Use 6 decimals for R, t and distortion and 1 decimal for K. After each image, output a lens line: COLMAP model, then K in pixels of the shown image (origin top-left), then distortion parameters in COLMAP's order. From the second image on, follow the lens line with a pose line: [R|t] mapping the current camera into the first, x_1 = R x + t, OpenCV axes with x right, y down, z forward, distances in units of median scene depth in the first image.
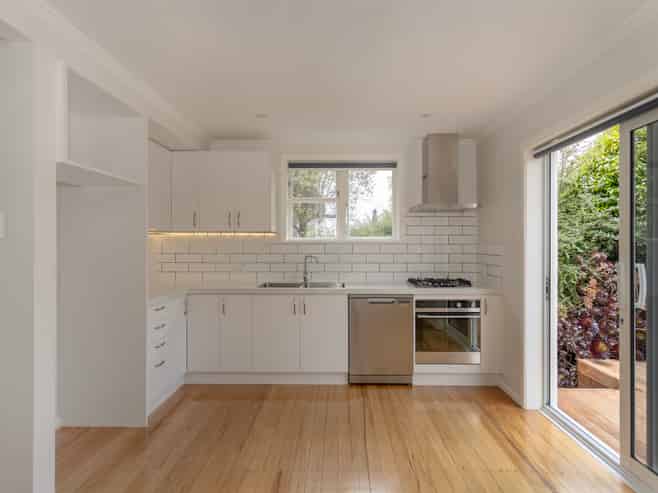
lens RADIAL K [[349.8, 0, 330.1], [0, 349.8, 244.2], [0, 0, 1]] dist [0.007660, -0.000587]
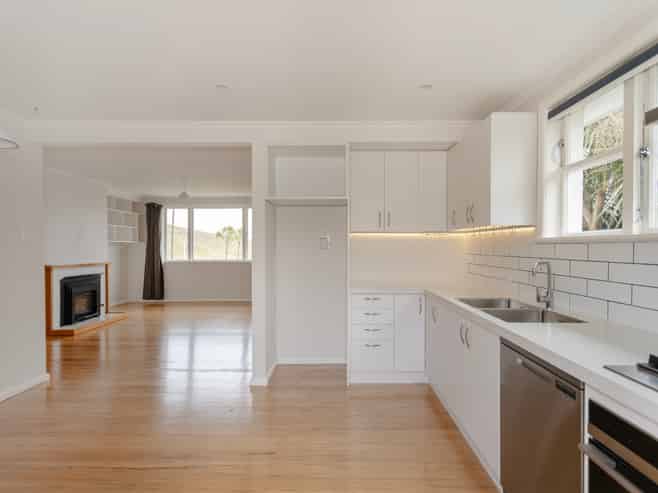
lens RADIAL K [[349.8, 0, 333.5], [0, 349.8, 247.1], [0, 0, 1]] dist [0.007660, -0.000587]
pose [[0.005591, 0.005668, -0.999968, 0.590173], [0.004684, 0.999973, 0.005695, 0.001982], [0.999973, -0.004715, 0.005564, 0.732208]]
